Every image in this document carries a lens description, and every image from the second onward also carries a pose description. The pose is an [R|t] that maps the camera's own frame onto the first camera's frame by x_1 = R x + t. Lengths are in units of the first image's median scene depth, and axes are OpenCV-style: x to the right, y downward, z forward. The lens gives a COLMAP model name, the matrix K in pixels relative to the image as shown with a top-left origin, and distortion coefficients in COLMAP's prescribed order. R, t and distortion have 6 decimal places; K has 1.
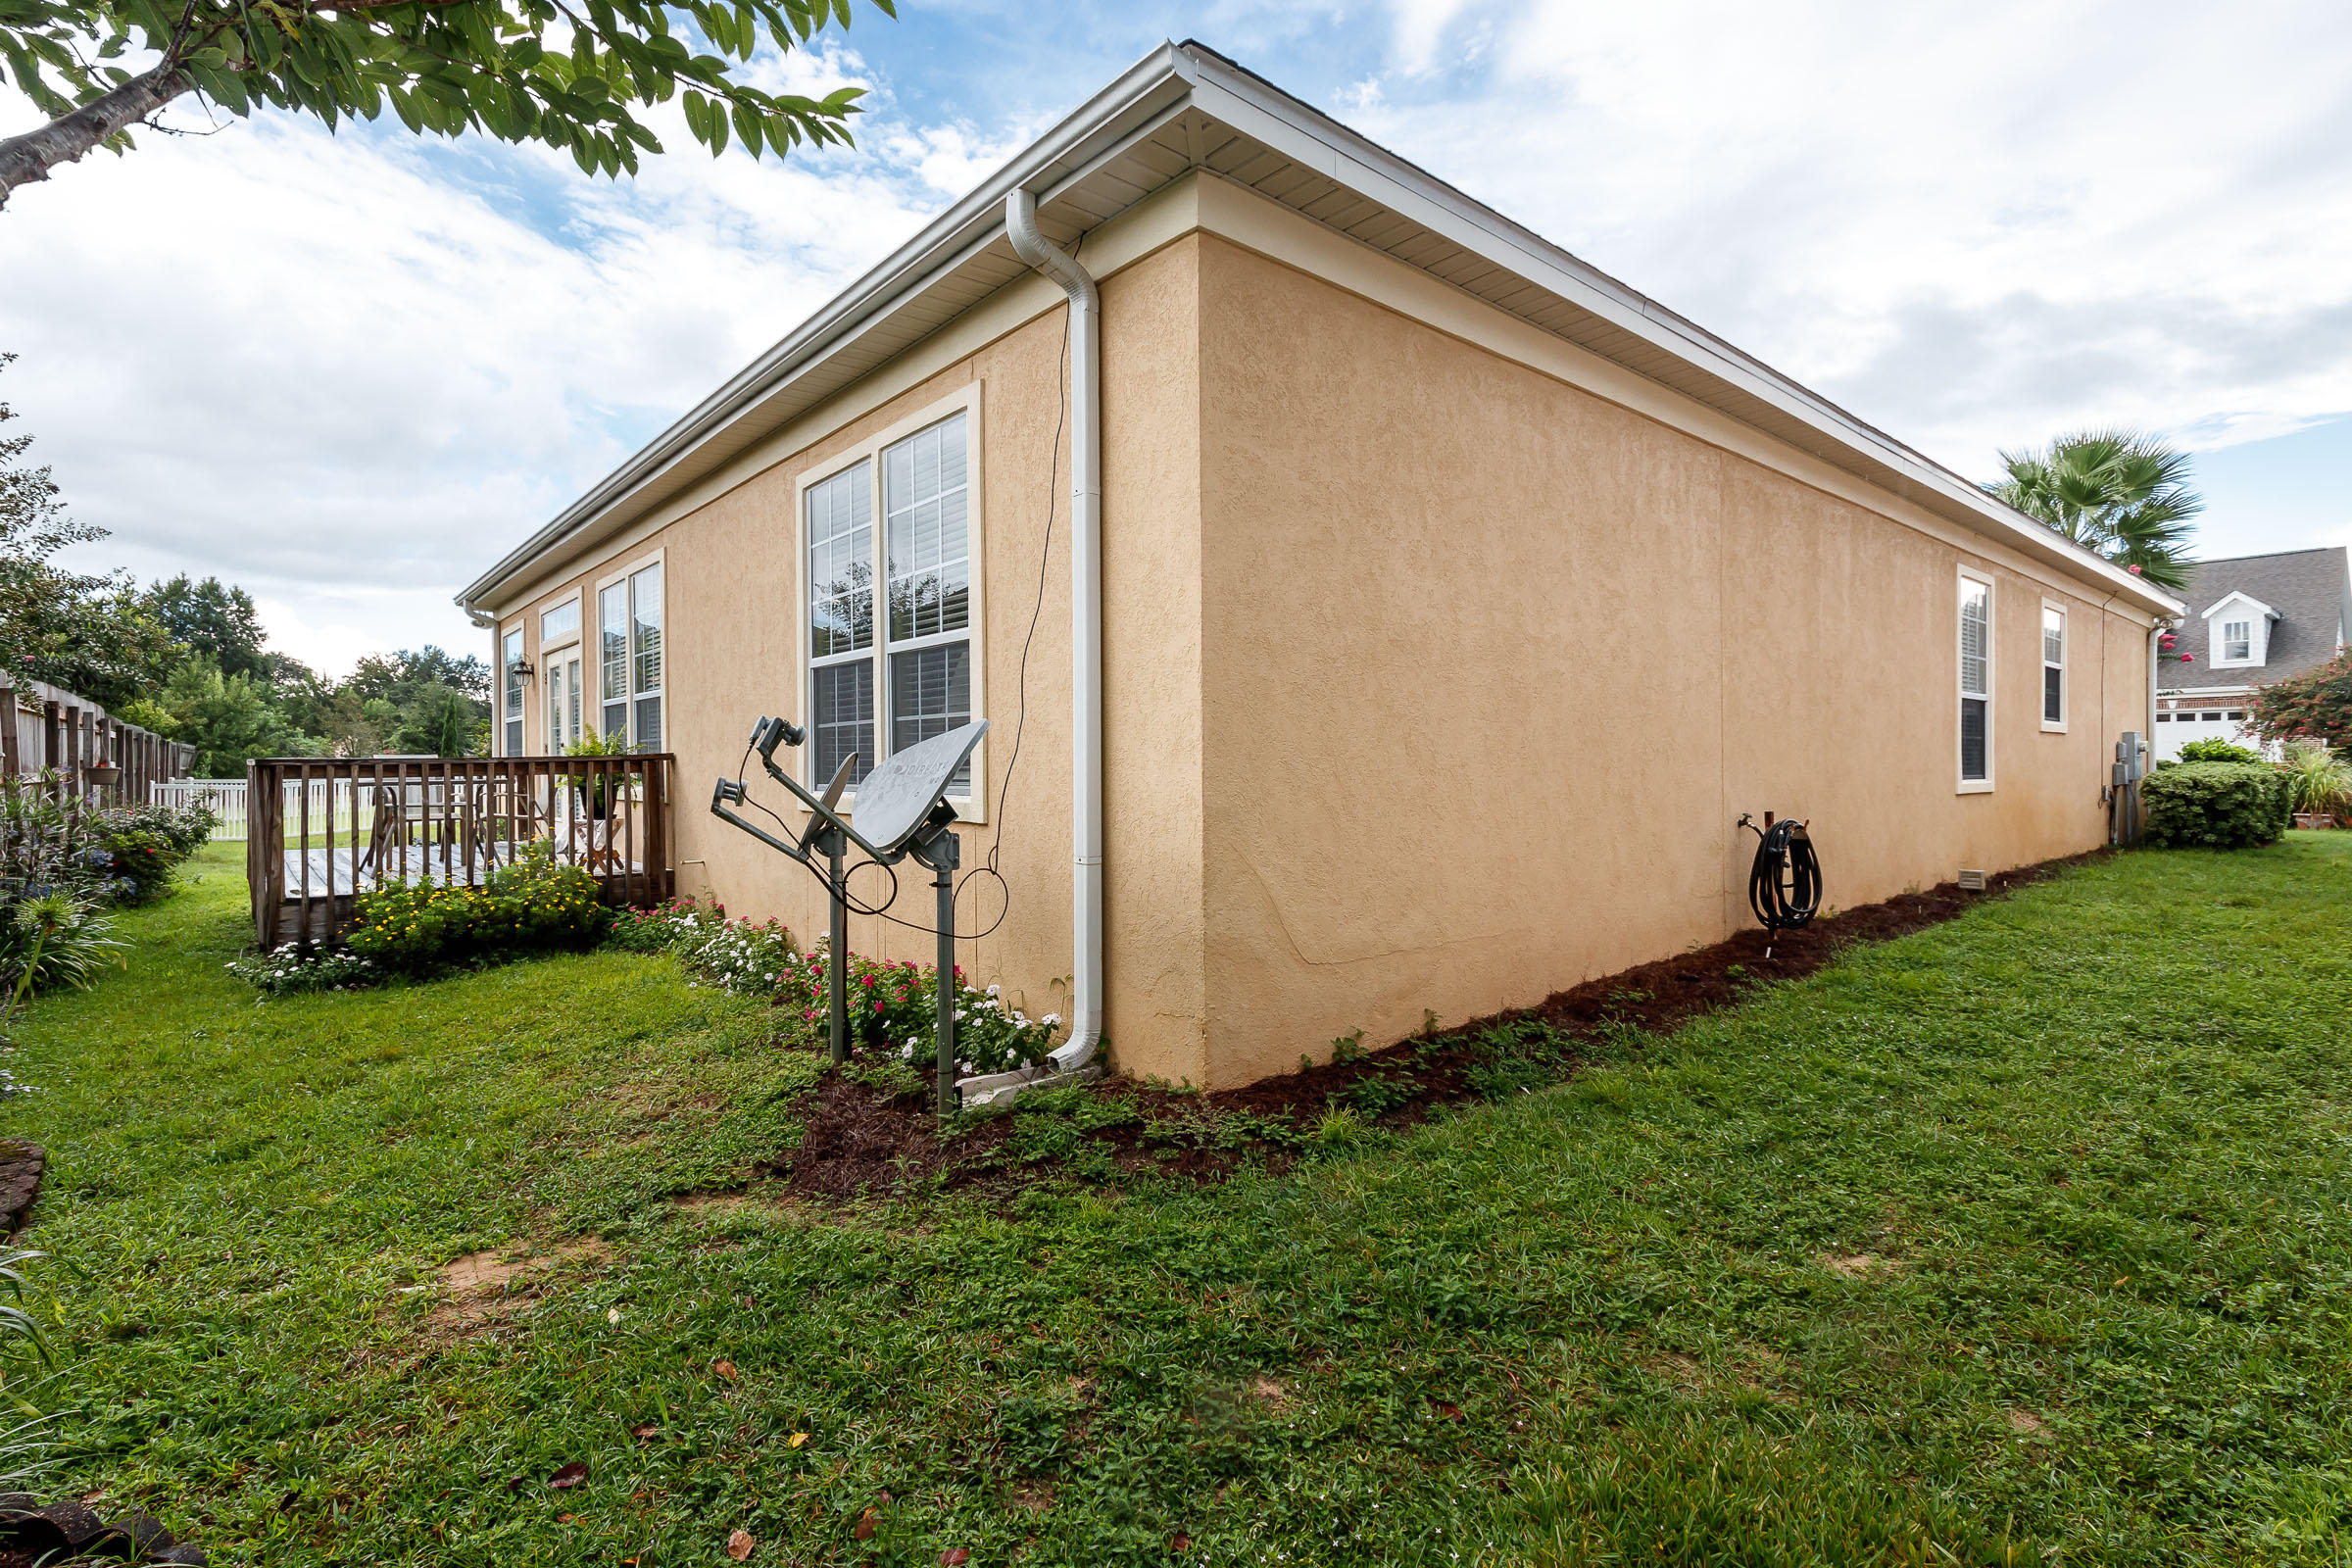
lens RADIAL K [[1112.9, 0, 1208.8], [0, 1112.9, 770.2], [0, 0, 1]] dist [-0.018915, -0.000813]
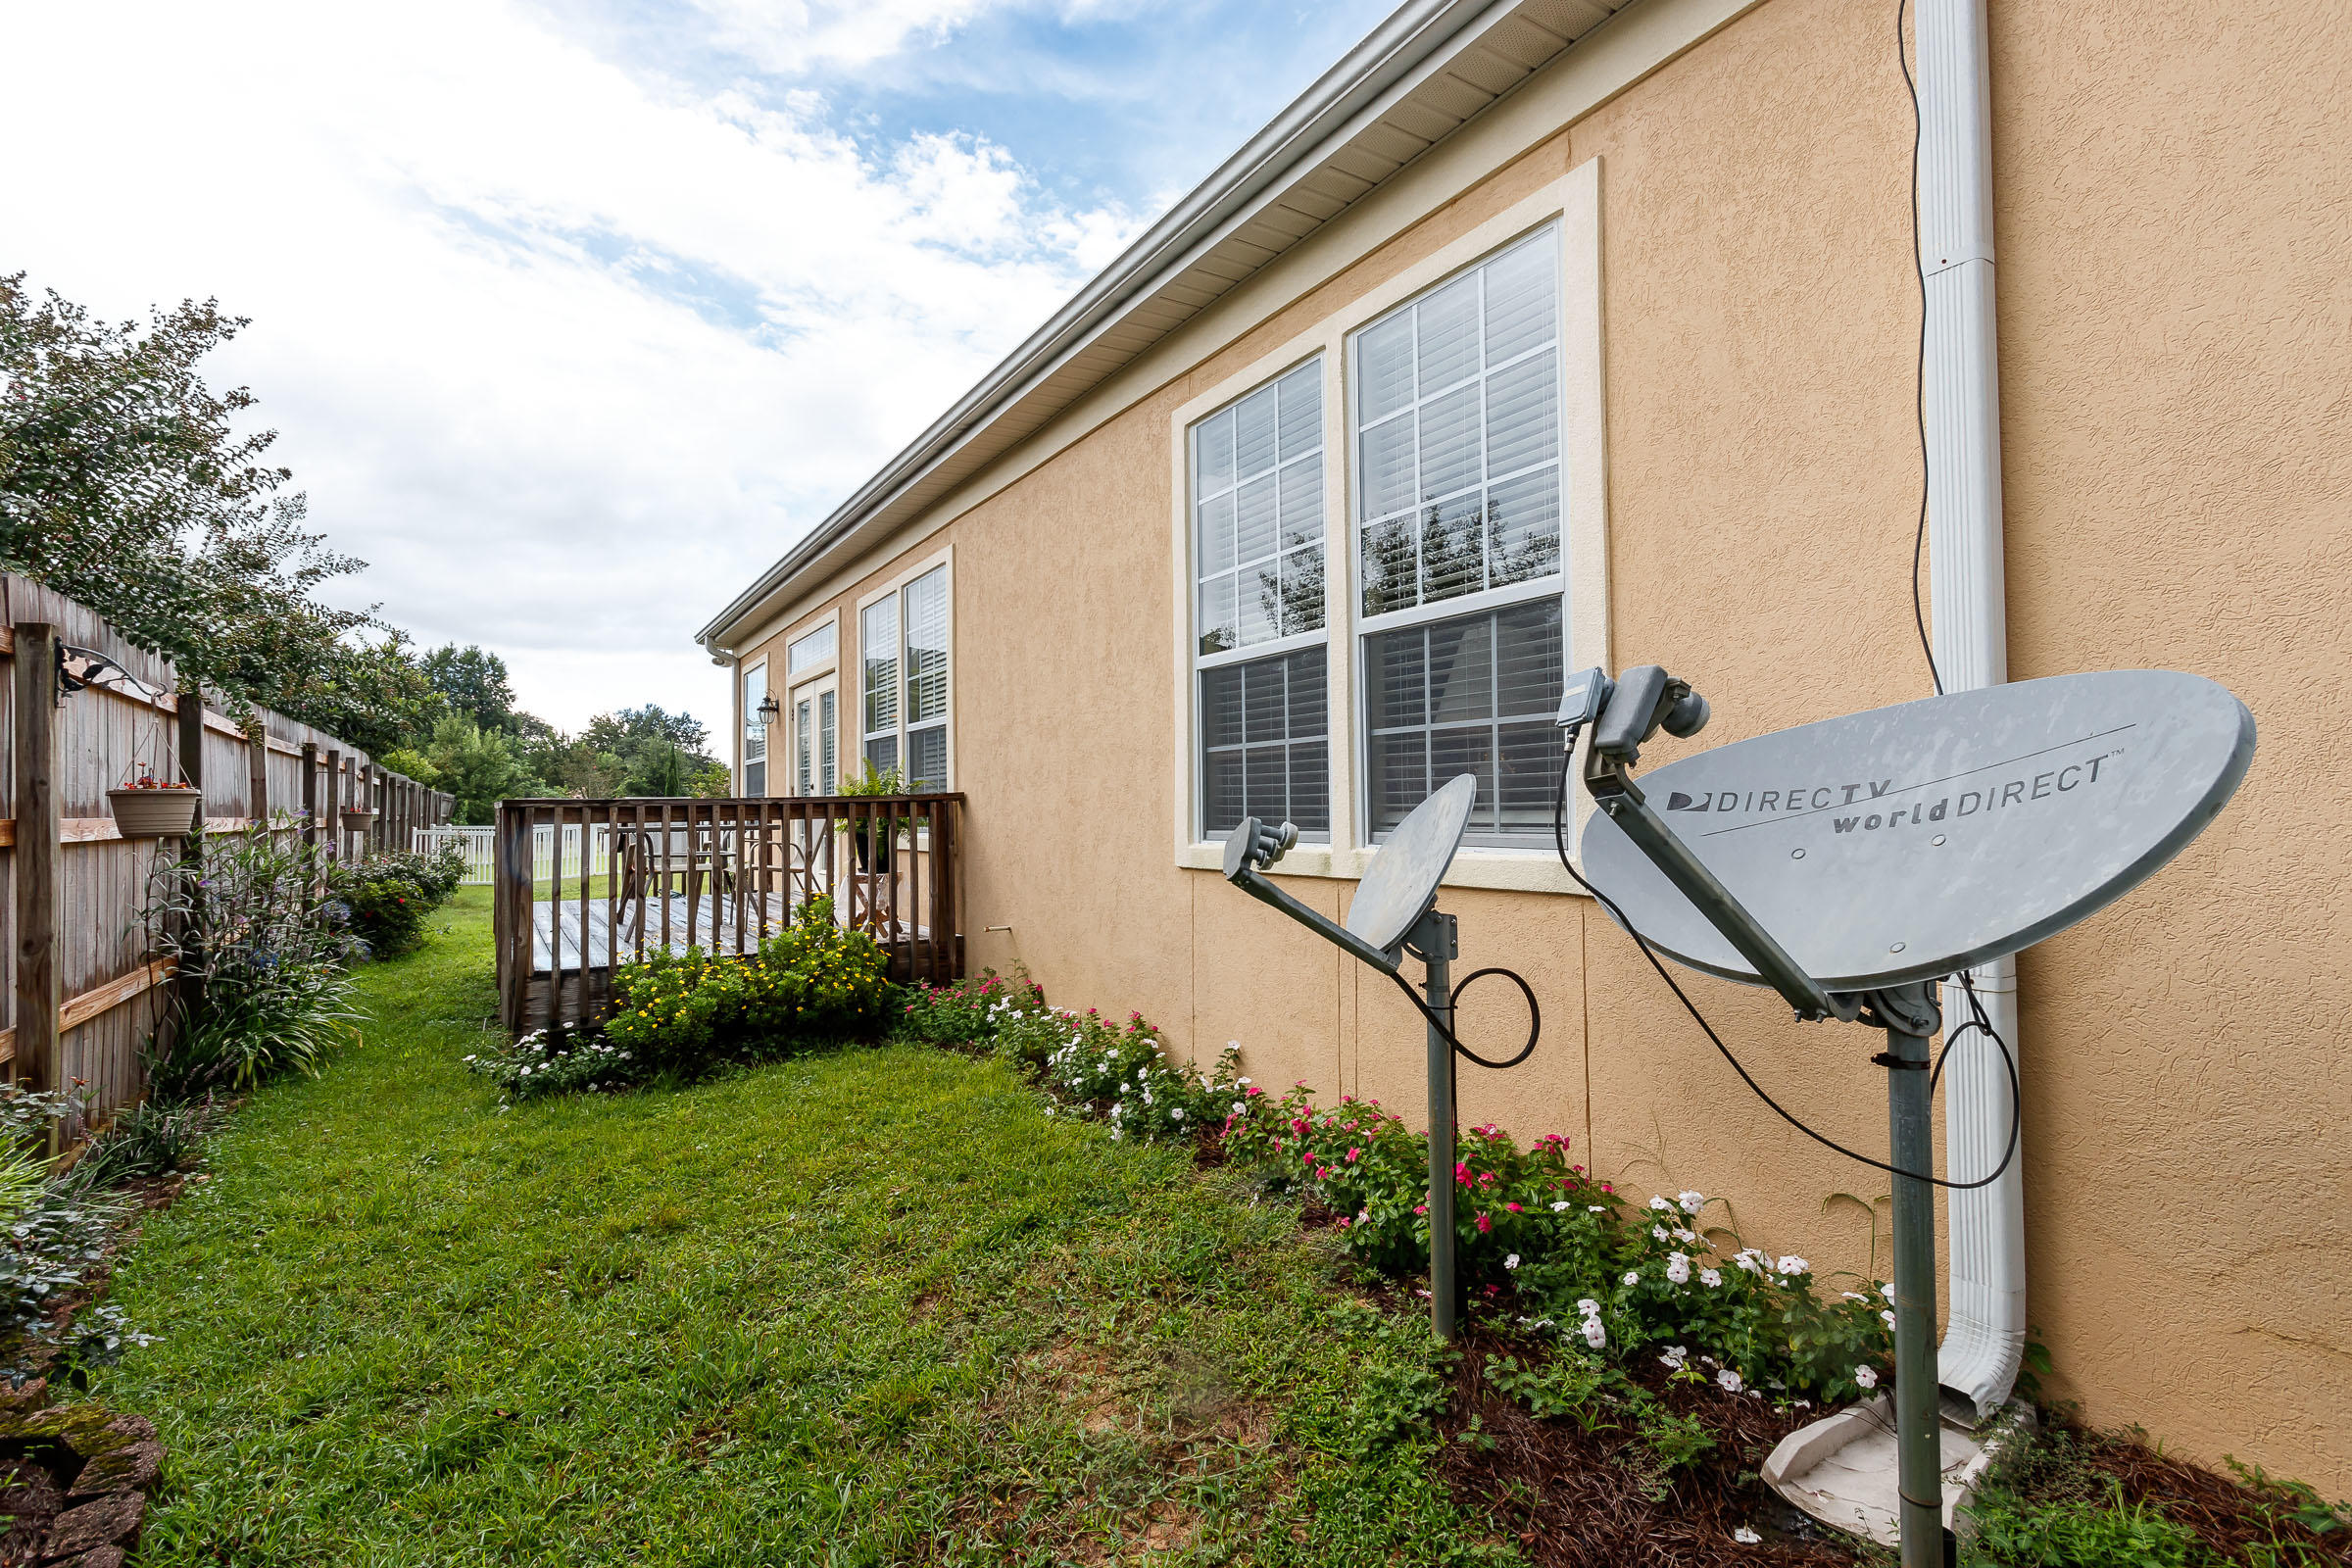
lens RADIAL K [[1090.1, 0, 1176.0], [0, 1090.1, 784.0], [0, 0, 1]] dist [-0.009477, -0.000191]
pose [[0.986817, -0.006815, -0.161695, -0.193338], [0.001947, 0.999541, -0.030243, 0.002972], [0.161827, 0.029530, 0.986377, 0.223939]]
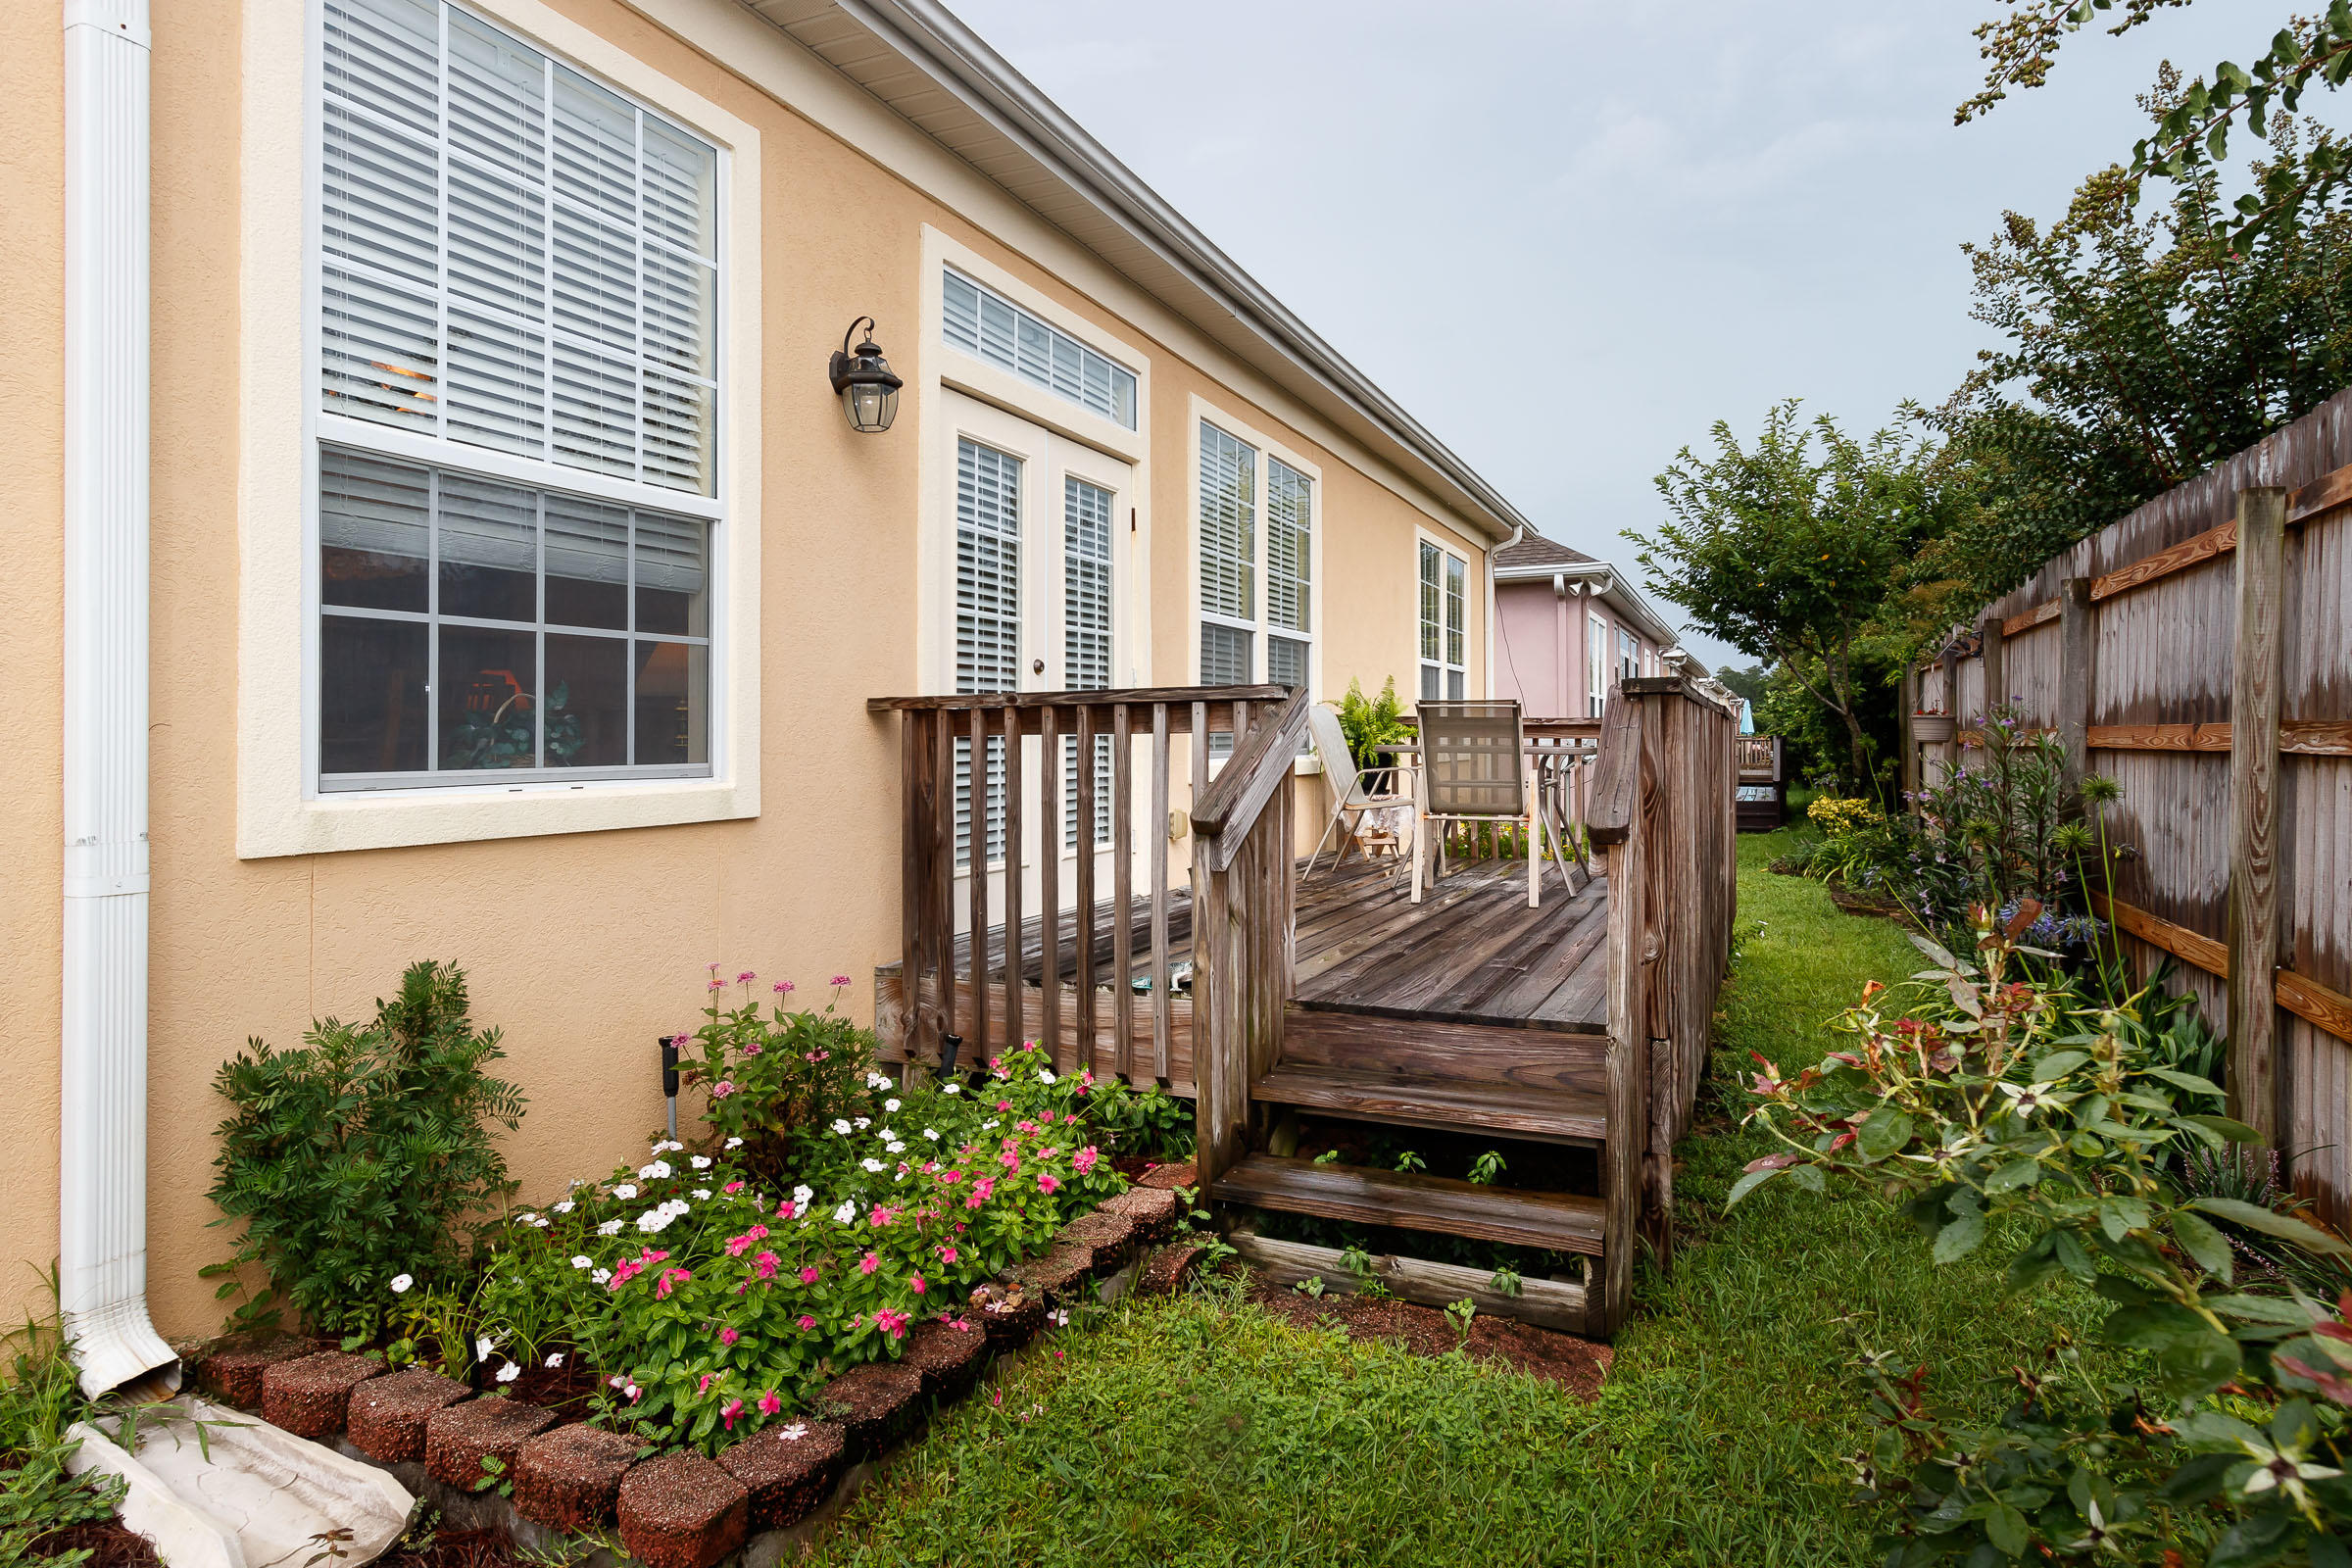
lens RADIAL K [[1345.0, 0, 1175.6], [0, 1345.0, 732.3], [0, 0, 1]] dist [-0.000432, -0.000068]
pose [[-0.415889, 0.009858, 0.909362, -1.089022], [0.009349, 0.999935, -0.006564, 0.004394], [-0.909367, 0.005772, -0.415954, 1.210940]]
